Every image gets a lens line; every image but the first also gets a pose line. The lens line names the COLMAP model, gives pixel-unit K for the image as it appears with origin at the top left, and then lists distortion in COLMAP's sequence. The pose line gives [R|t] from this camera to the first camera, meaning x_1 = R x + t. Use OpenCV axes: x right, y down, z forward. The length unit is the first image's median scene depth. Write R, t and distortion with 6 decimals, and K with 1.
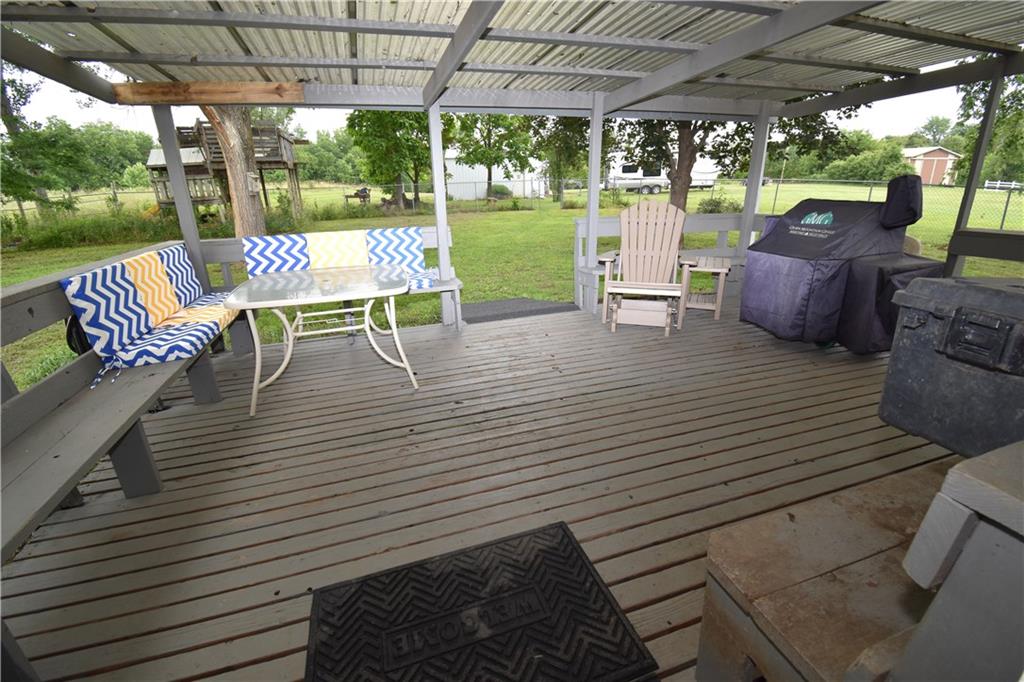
lens RADIAL K [[452.5, 0, 515.4], [0, 452.5, 339.2], [0, 0, 1]] dist [0.020326, -0.027190]
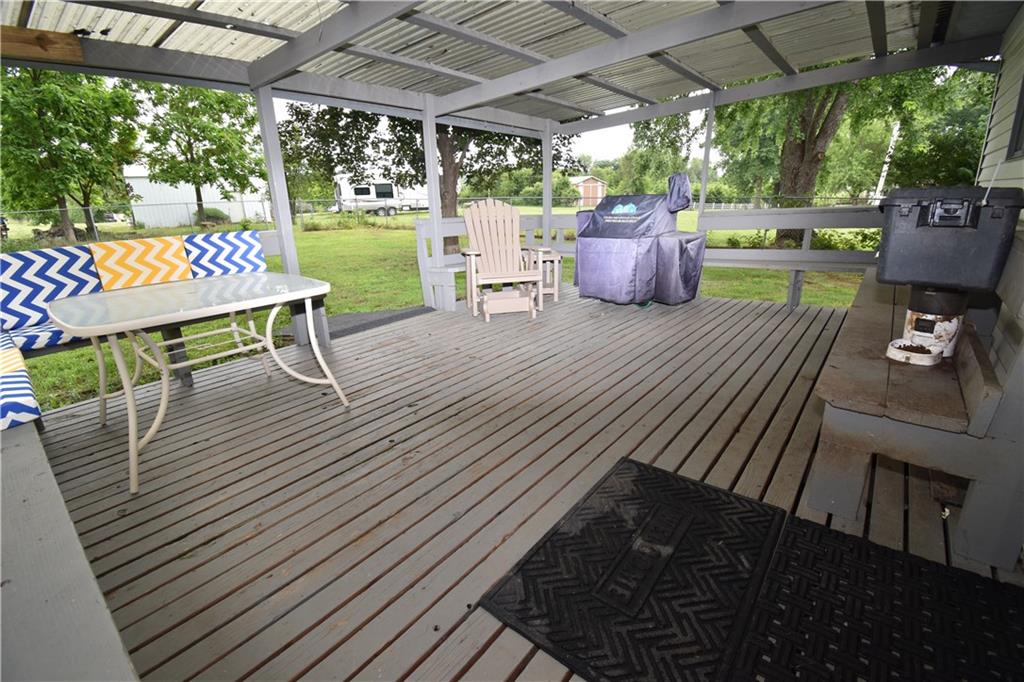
lens RADIAL K [[452.5, 0, 515.4], [0, 452.5, 339.2], [0, 0, 1]] dist [0.020326, -0.027190]
pose [[0.840814, -0.160163, 0.517088, -0.280059], [0.185888, 0.982569, 0.002077, 0.032791], [-0.508407, 0.094374, 0.855930, 0.076762]]
